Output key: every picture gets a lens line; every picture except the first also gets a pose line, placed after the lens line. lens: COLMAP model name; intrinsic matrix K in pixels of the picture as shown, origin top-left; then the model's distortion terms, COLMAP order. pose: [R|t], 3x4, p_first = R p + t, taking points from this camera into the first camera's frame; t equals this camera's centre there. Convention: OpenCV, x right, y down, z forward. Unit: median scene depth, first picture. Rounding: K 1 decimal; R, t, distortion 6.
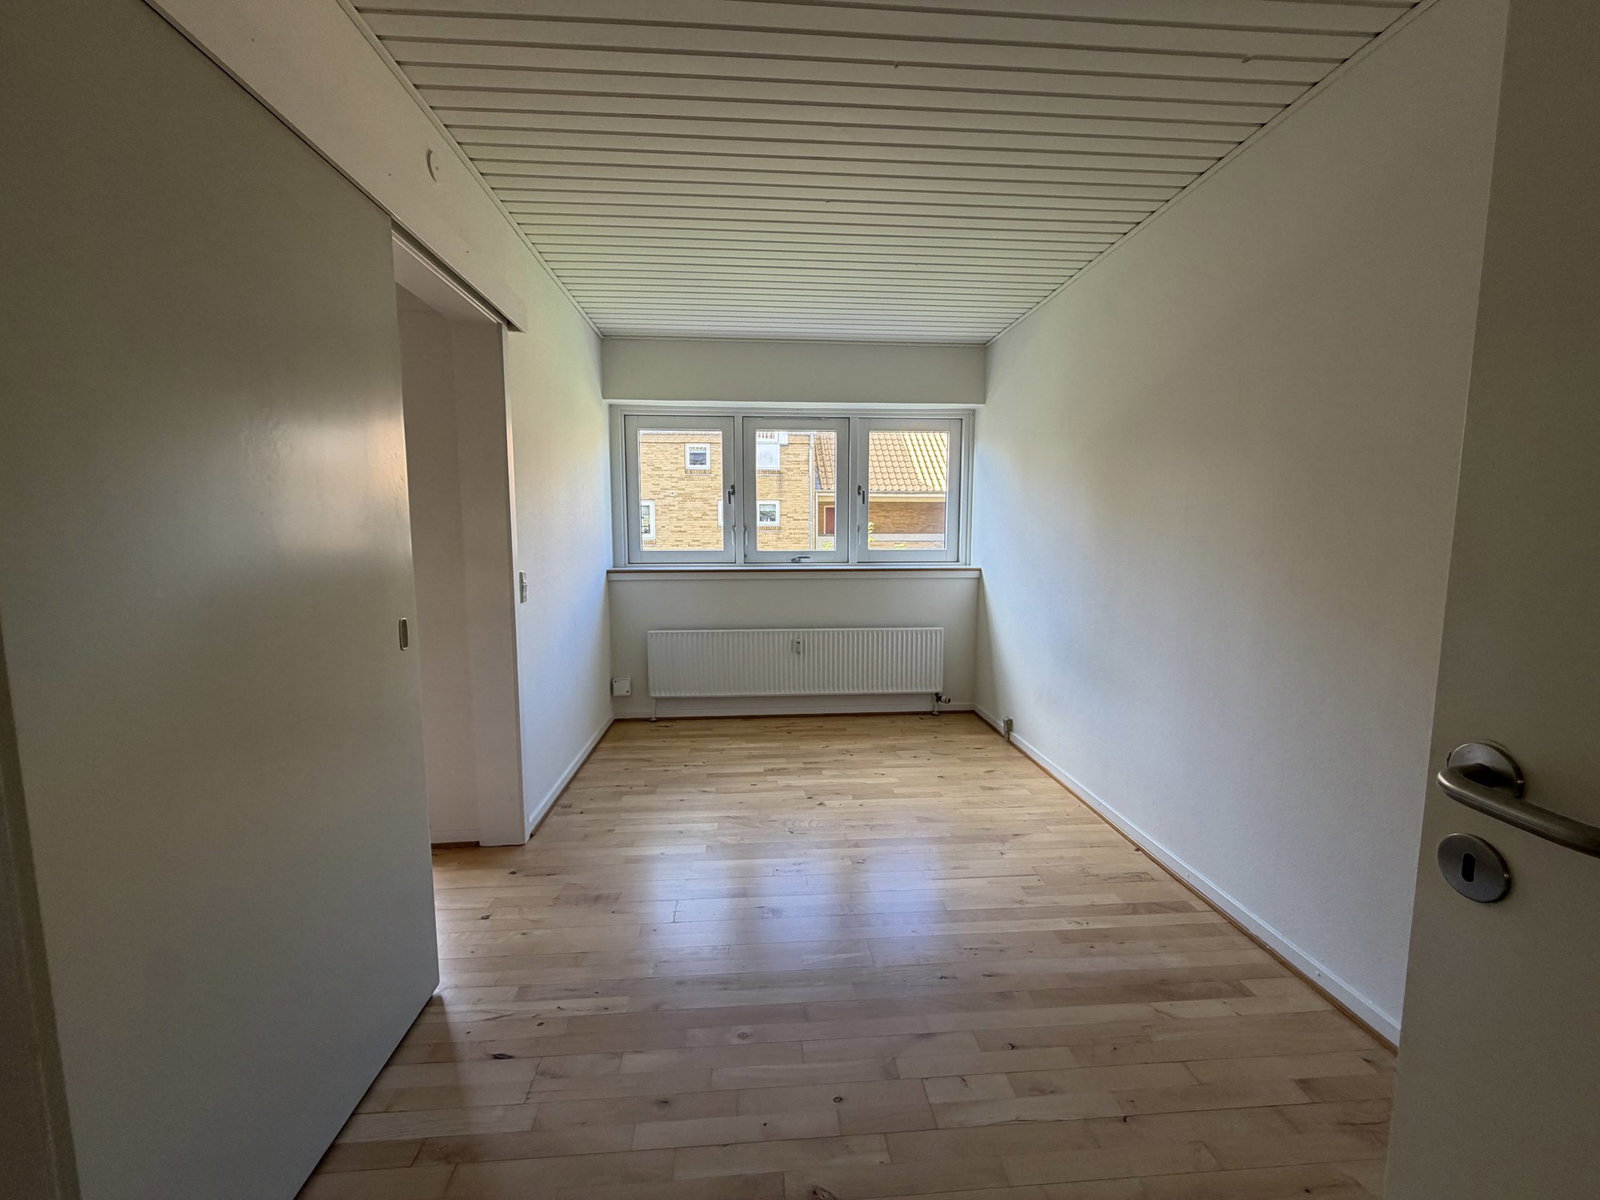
lens RADIAL K [[638.1, 0, 793.8], [0, 638.1, 597.8], [0, 0, 1]] dist [0.001684, -0.000395]
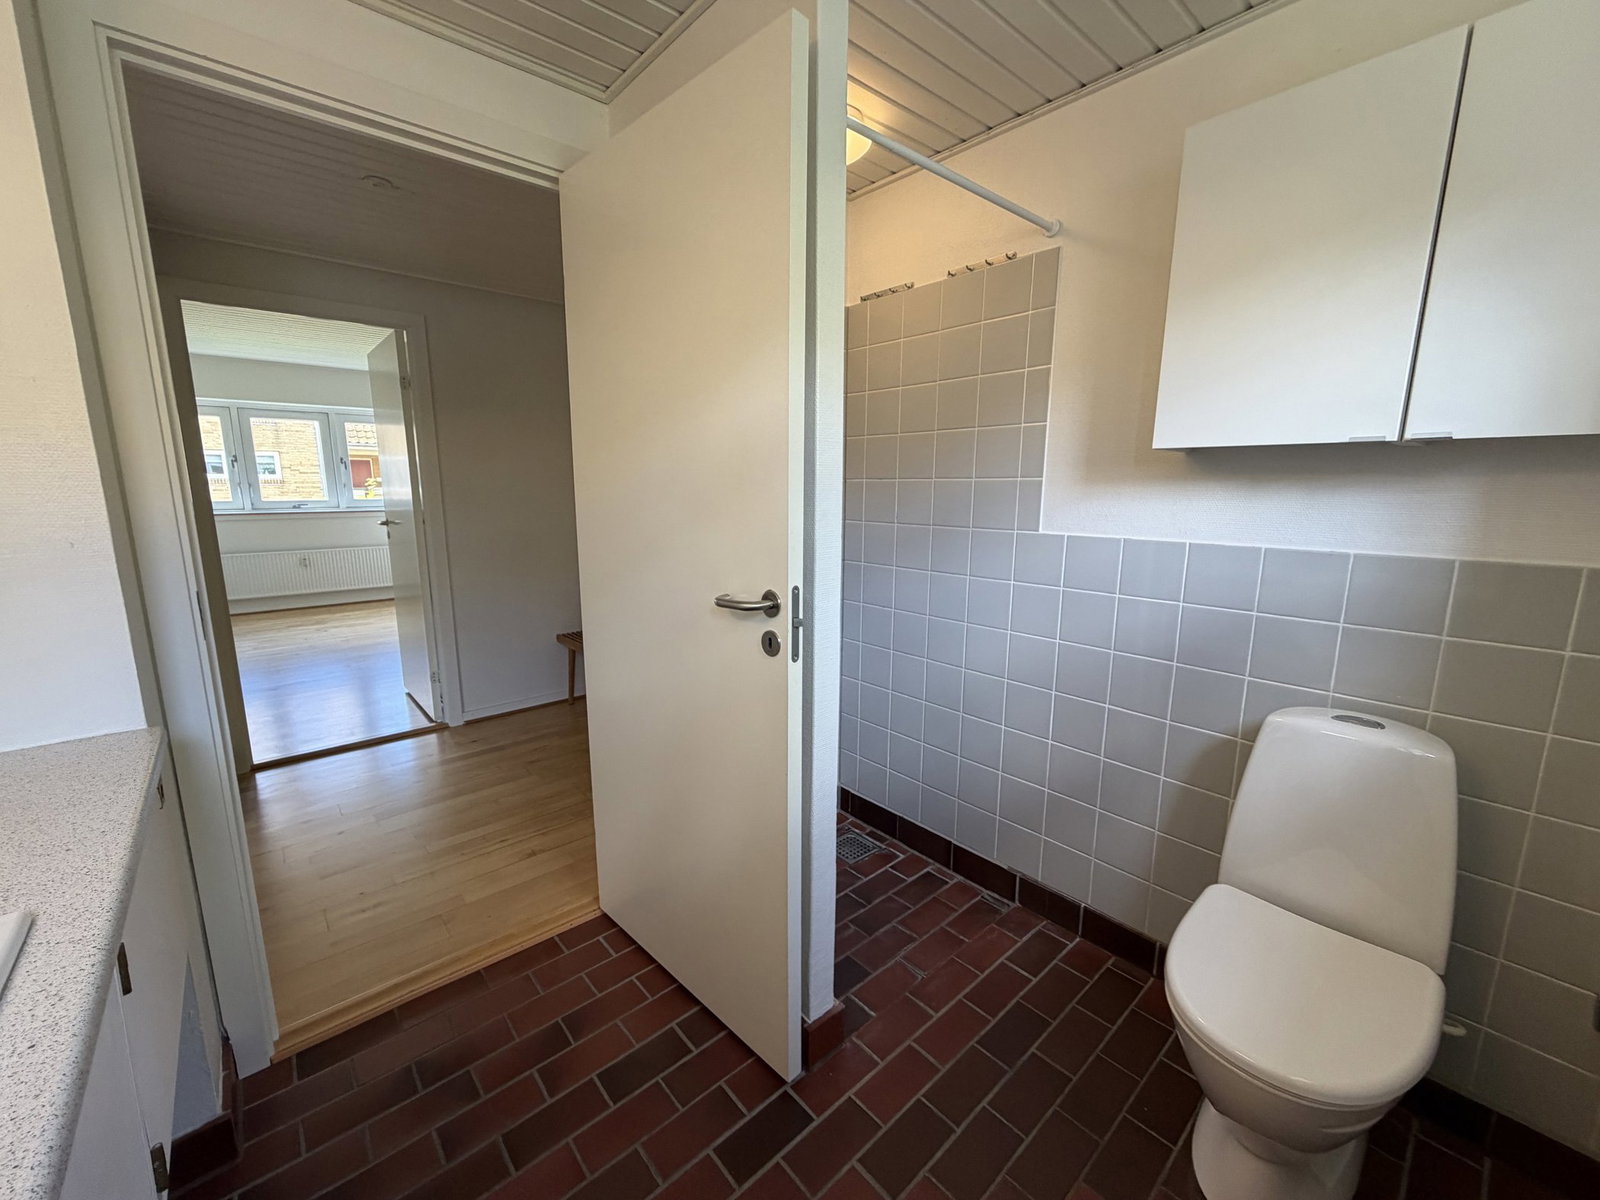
lens RADIAL K [[638.1, 0, 793.8], [0, 638.1, 597.8], [0, 0, 1]] dist [0.001684, -0.000395]
pose [[0.800185, -0.101591, 0.591087, 0.030149], [0.058910, 0.994097, 0.091106, 0.087274], [-0.596854, -0.038081, 0.801446, -0.917244]]
